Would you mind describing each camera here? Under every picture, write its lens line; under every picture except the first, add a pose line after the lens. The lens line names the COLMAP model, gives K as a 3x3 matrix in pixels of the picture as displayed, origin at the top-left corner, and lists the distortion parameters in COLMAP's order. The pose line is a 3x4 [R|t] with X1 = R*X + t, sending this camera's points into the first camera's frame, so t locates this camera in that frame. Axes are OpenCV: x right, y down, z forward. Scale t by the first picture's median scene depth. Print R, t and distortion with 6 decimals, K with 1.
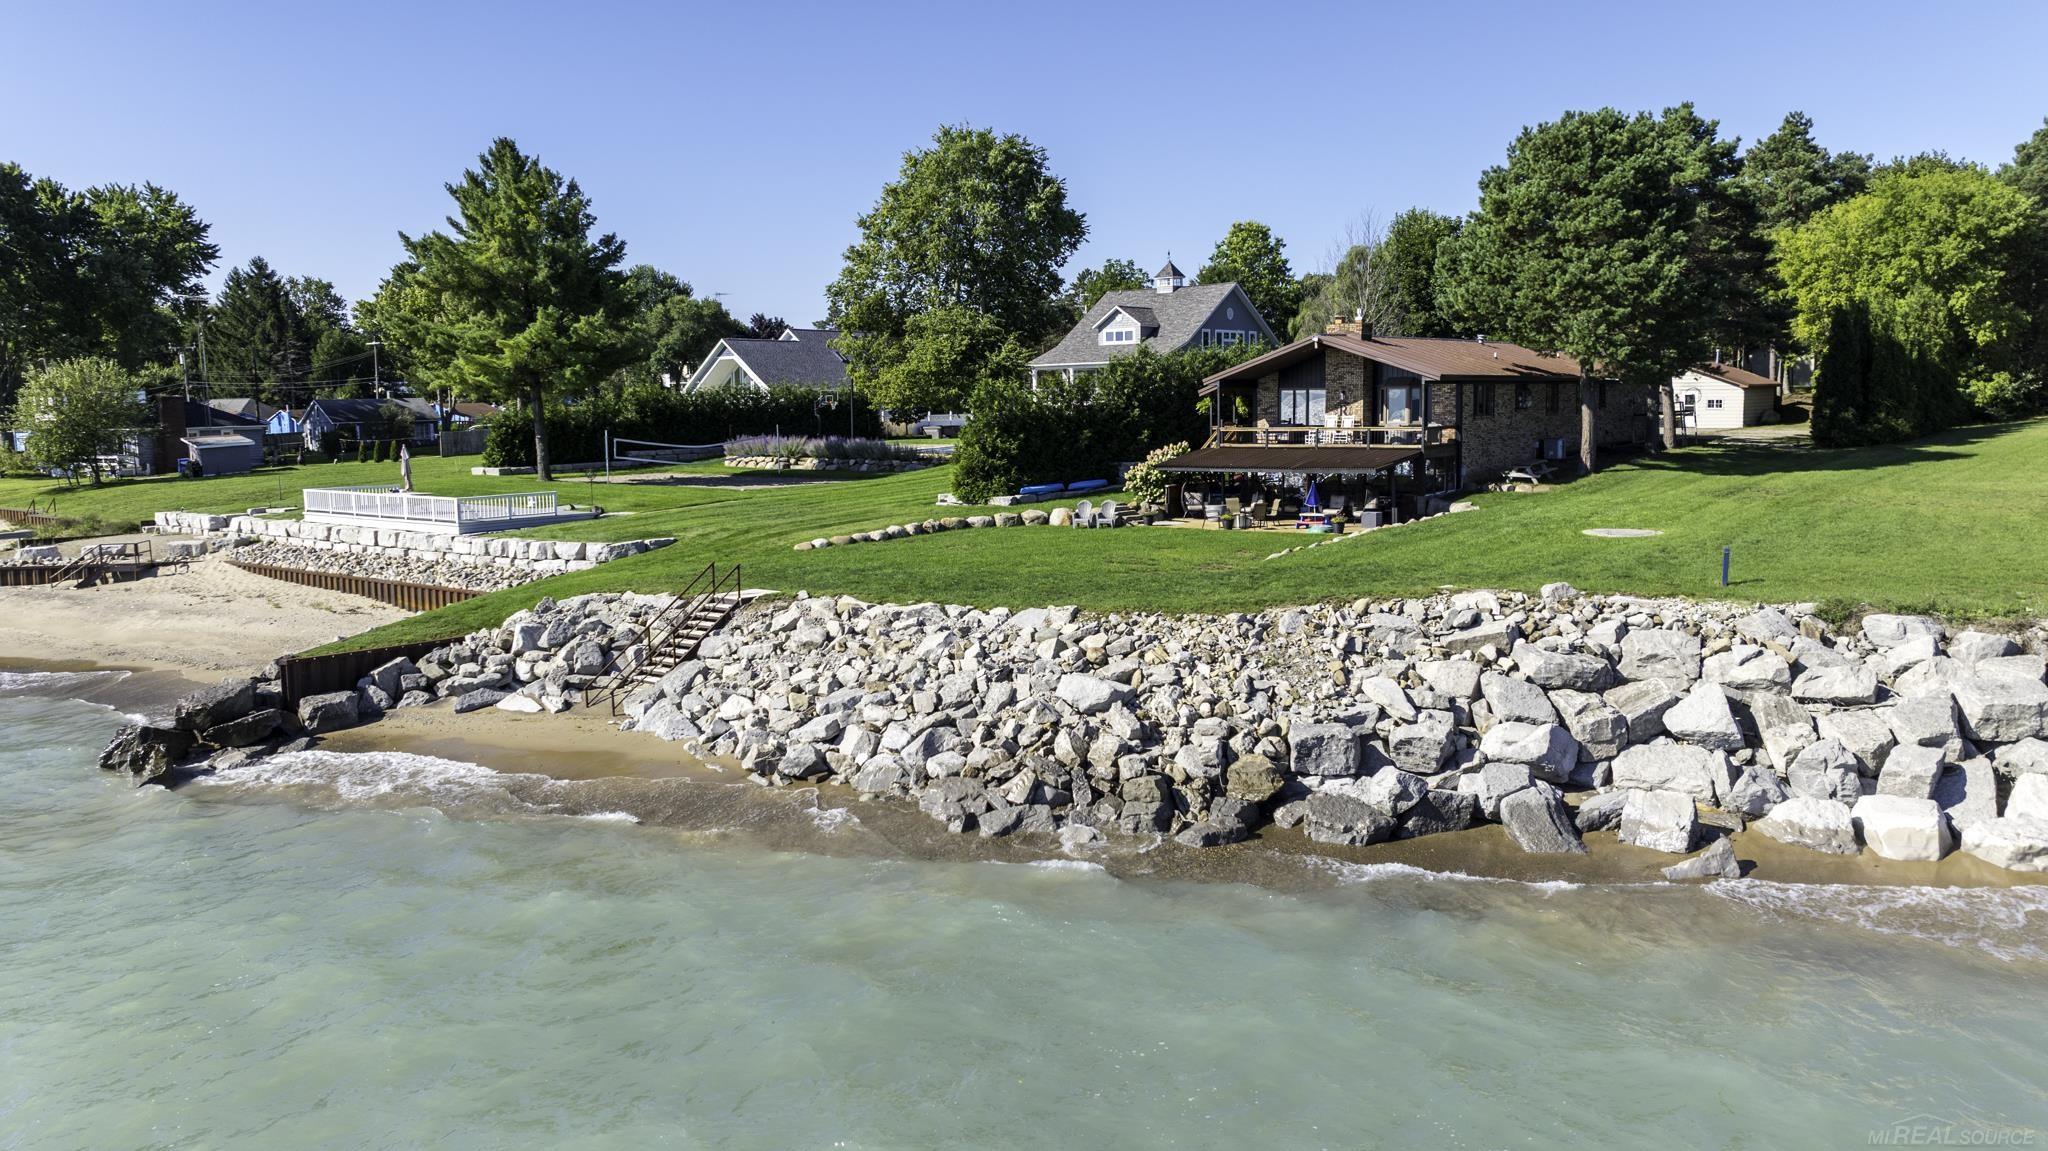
lens RADIAL K [[1474.5, 0, 1021.6], [0, 1474.5, 573.9], [0, 0, 1]] dist [-0.019063, 0.000096]
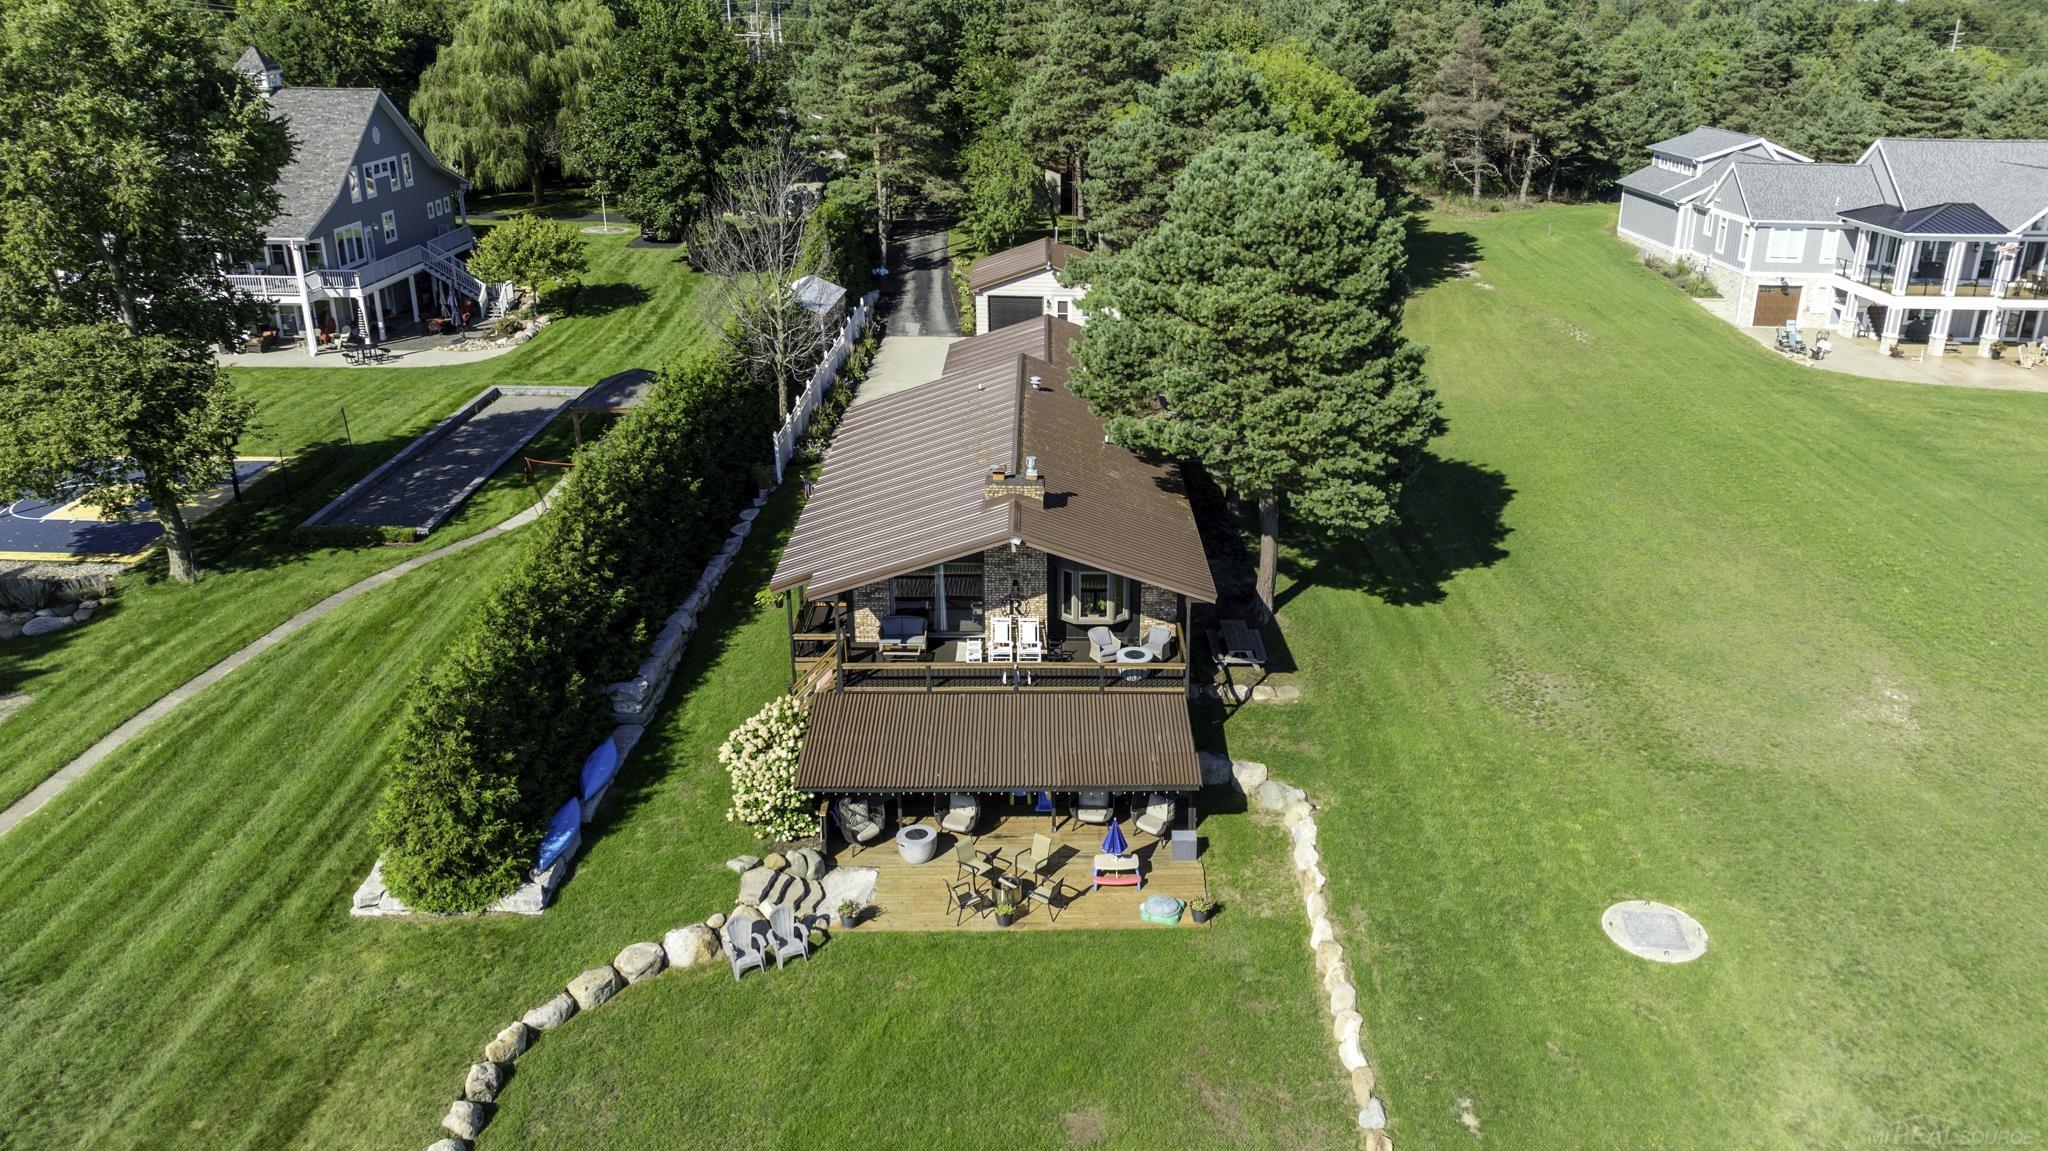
lens RADIAL K [[1500.1, 0, 1136.0], [0, 1500.1, 557.8], [0, 0, 1]] dist [-0.021626, 0.001000]
pose [[0.731956, -0.201623, 0.650837, -0.266456], [0.038618, 0.965955, 0.255813, -0.452565], [-0.680257, -0.162110, 0.714822, 0.714227]]
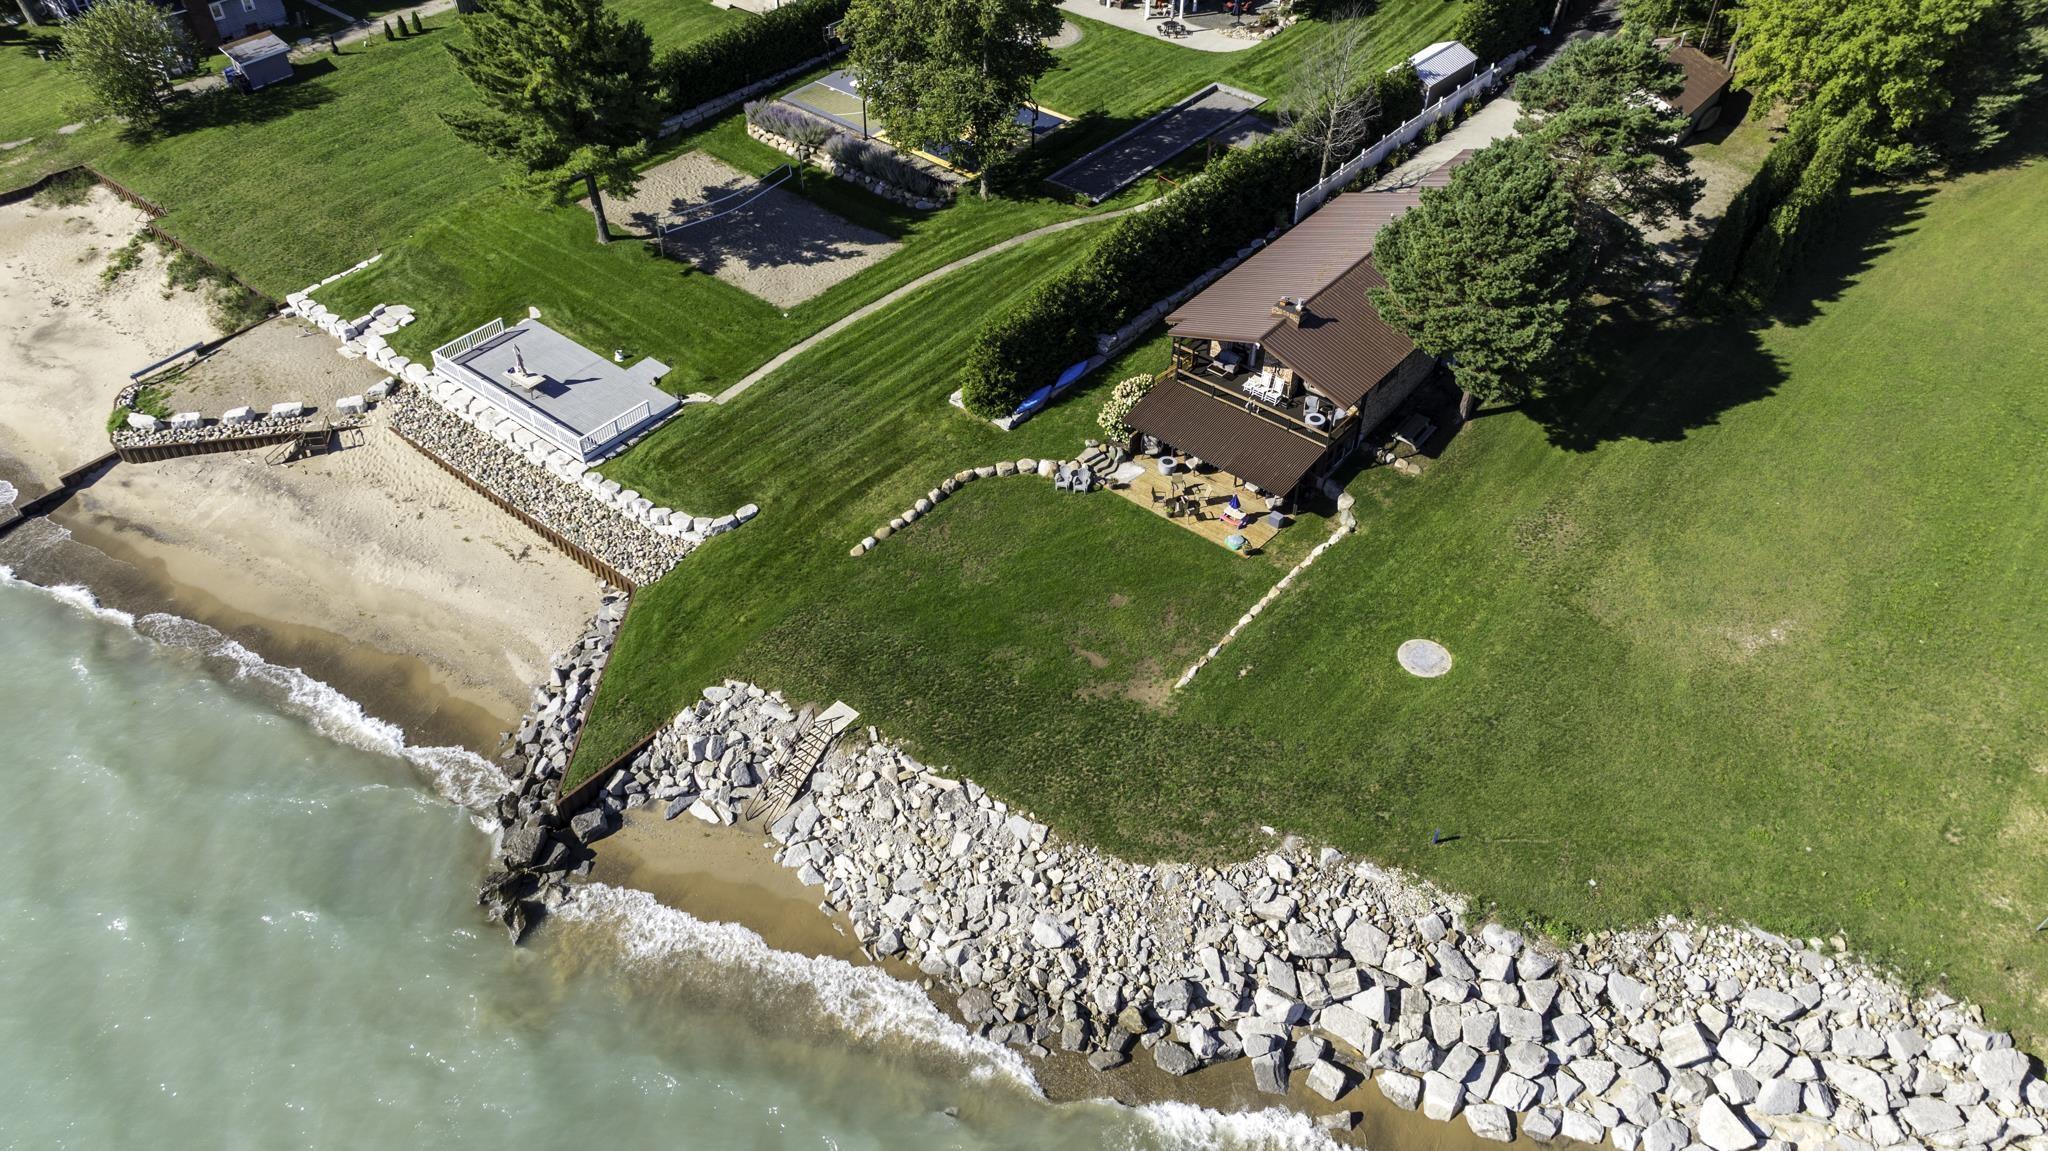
lens RADIAL K [[1440.0, 0, 1022.6], [0, 1440.0, 572.9], [0, 0, 1]] dist [-0.017323, -0.006889]
pose [[0.999693, 0.019562, 0.015199, -0.017994], [-0.024744, 0.817871, 0.574869, -0.987419], [-0.001185, -0.575069, 0.818104, -0.138787]]
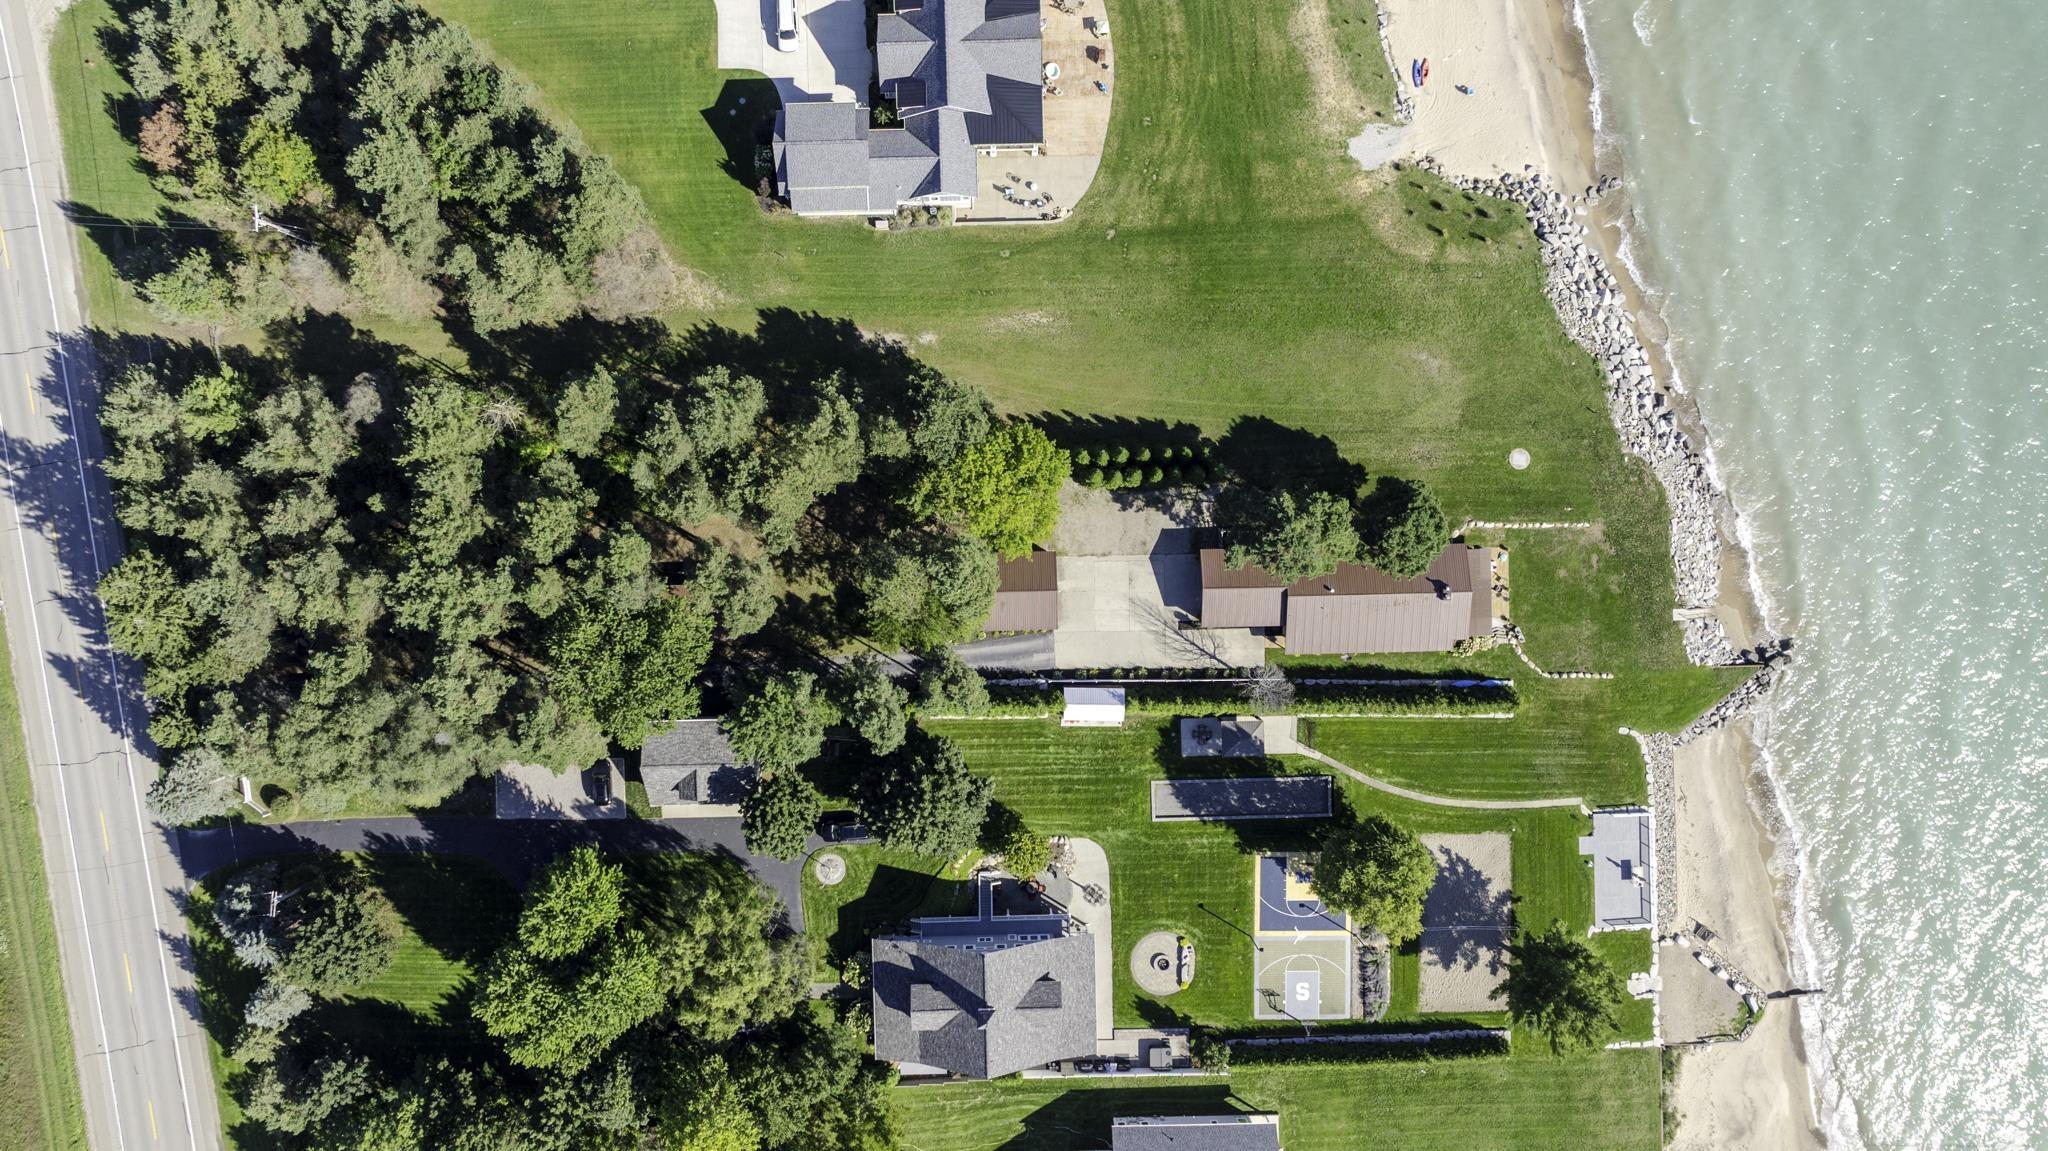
lens RADIAL K [[1504.7, 0, 992.2], [0, 1504.7, 561.1], [0, 0, 1]] dist [0.002382, -0.066358]
pose [[-0.652846, -0.757415, -0.010678, 1.220340], [0.092404, -0.093623, 0.991310, -4.295511], [-0.751833, 0.646186, 0.131110, 1.808738]]
